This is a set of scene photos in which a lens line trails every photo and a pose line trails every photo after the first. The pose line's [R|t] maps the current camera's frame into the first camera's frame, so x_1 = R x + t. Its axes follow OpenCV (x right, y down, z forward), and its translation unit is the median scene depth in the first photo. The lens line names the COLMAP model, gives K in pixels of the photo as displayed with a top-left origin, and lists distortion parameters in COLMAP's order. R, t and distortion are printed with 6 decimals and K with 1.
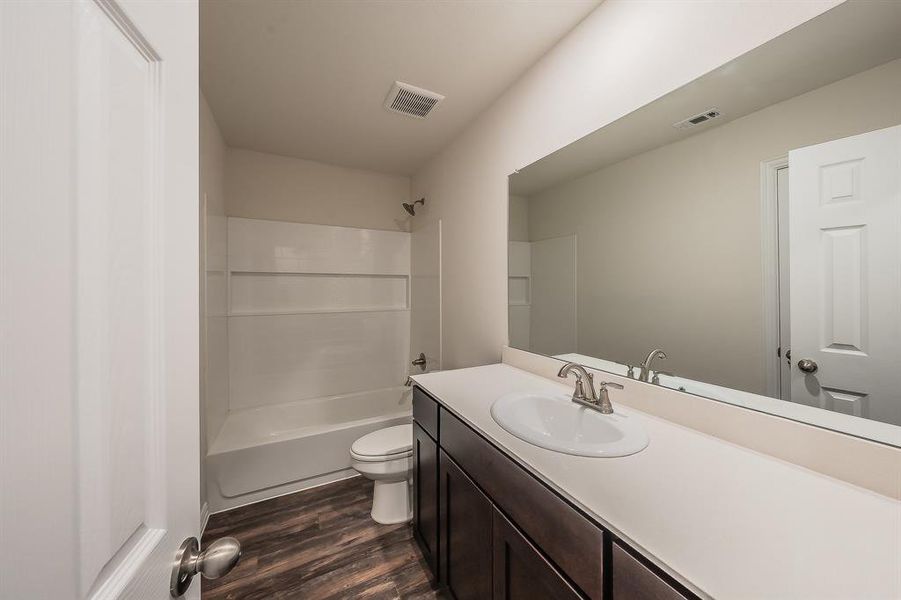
lens RADIAL K [[333.9, 0, 485.2], [0, 333.9, 290.4], [0, 0, 1]] dist [0.000172, 0.000023]
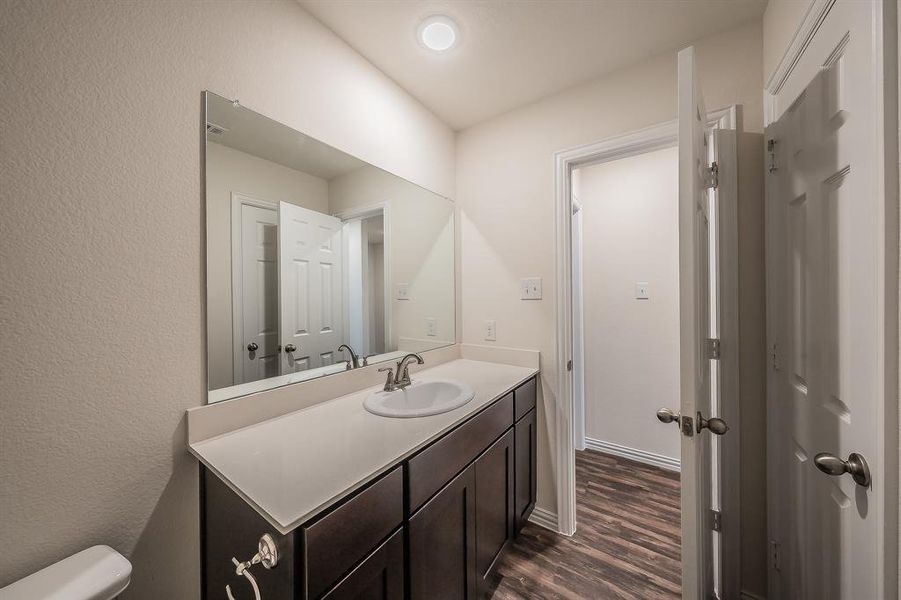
lens RADIAL K [[307.7, 0, 447.7], [0, 307.7, 299.8], [0, 0, 1]] dist [-0.000378, 0.000005]
pose [[-0.434373, -0.007095, 0.900705, -0.627104], [0.008147, 0.999897, 0.011806, -0.004956], [-0.900696, 0.012466, -0.434271, 0.992165]]
